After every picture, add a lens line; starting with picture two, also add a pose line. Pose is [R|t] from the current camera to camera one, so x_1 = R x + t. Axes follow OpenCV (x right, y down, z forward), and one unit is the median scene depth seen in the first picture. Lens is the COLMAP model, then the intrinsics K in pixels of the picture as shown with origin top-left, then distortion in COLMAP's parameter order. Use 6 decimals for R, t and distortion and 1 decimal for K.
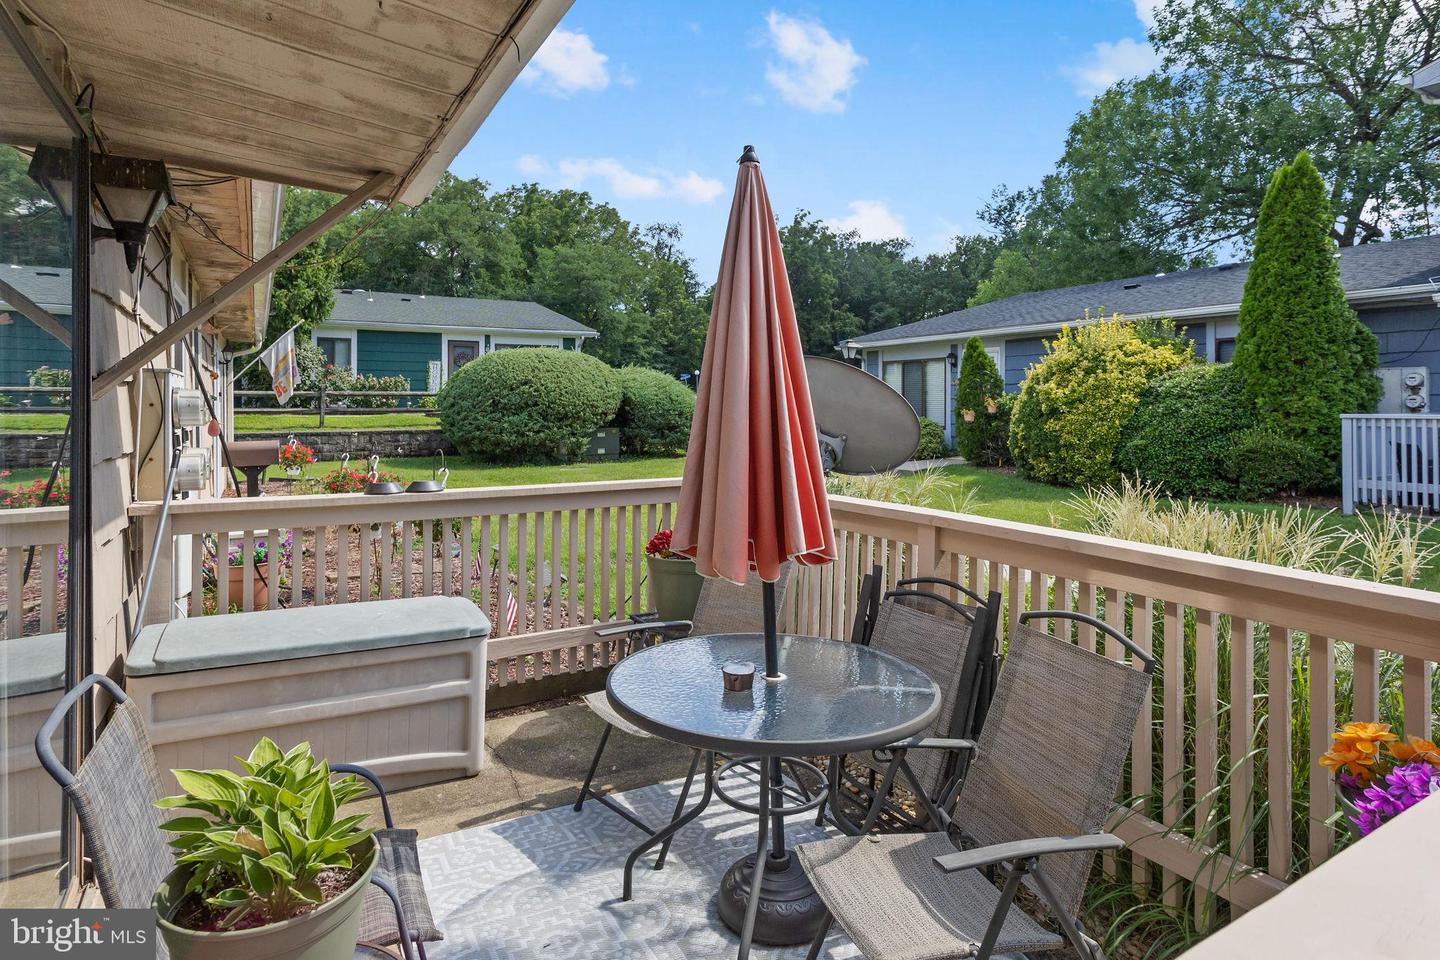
lens RADIAL K [[689.8, 0, 720.0], [0, 689.8, 480.0], [0, 0, 1]] dist [-0.001388, -0.000287]
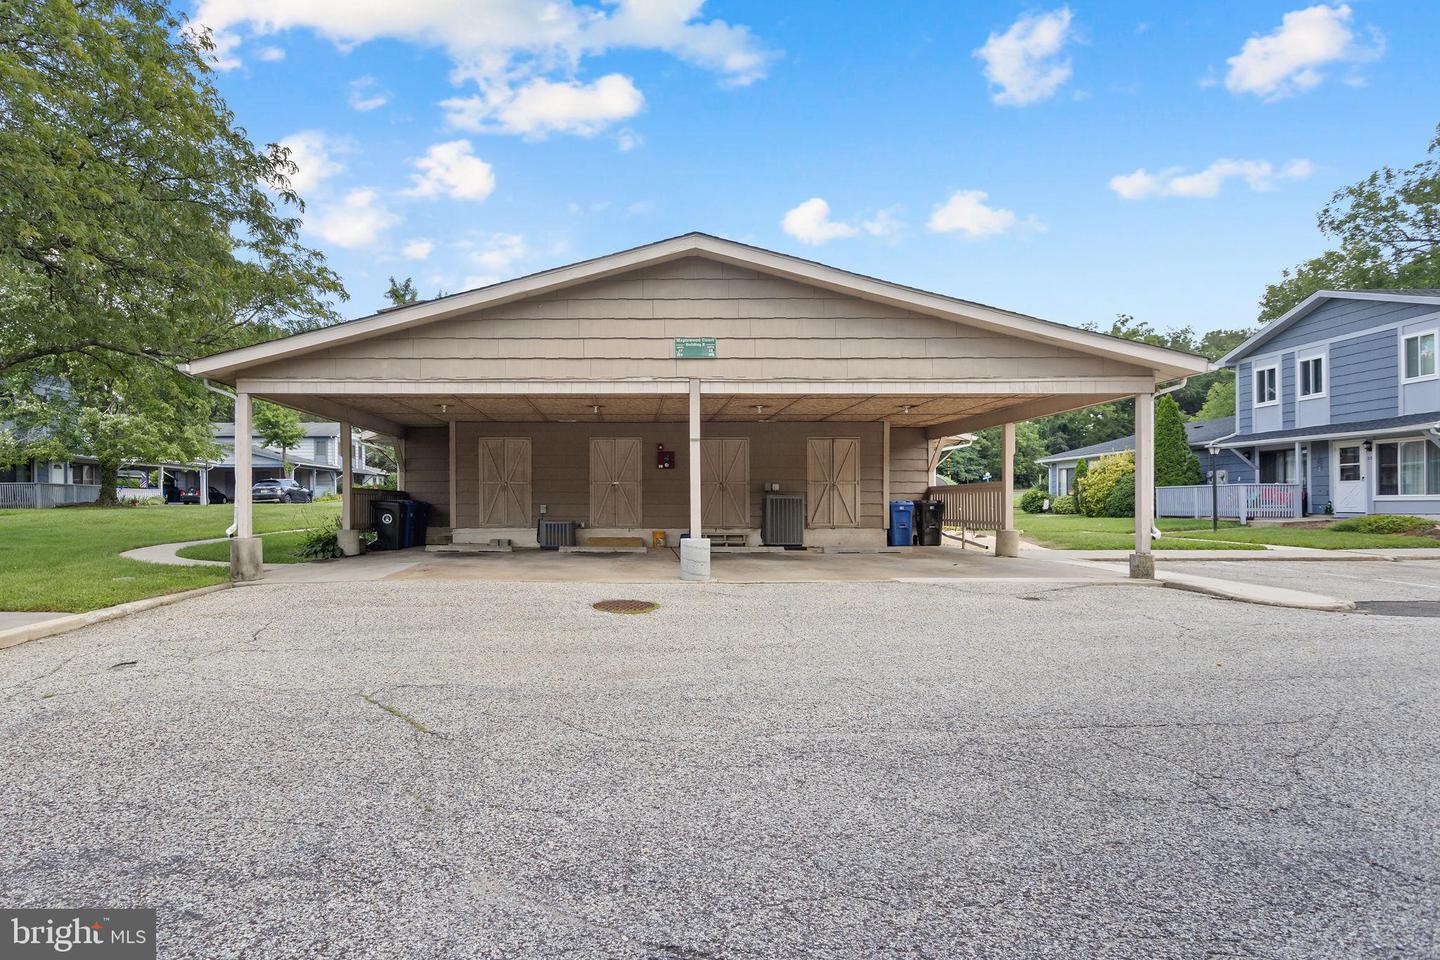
lens RADIAL K [[689.8, 0, 720.0], [0, 689.8, 480.0], [0, 0, 1]] dist [-0.001388, -0.000287]
pose [[0.895312, -0.015940, -0.445154, 0.046657], [-0.049151, 0.989722, -0.134293, 0.032067], [0.442719, 0.142114, 0.885327, -0.216144]]
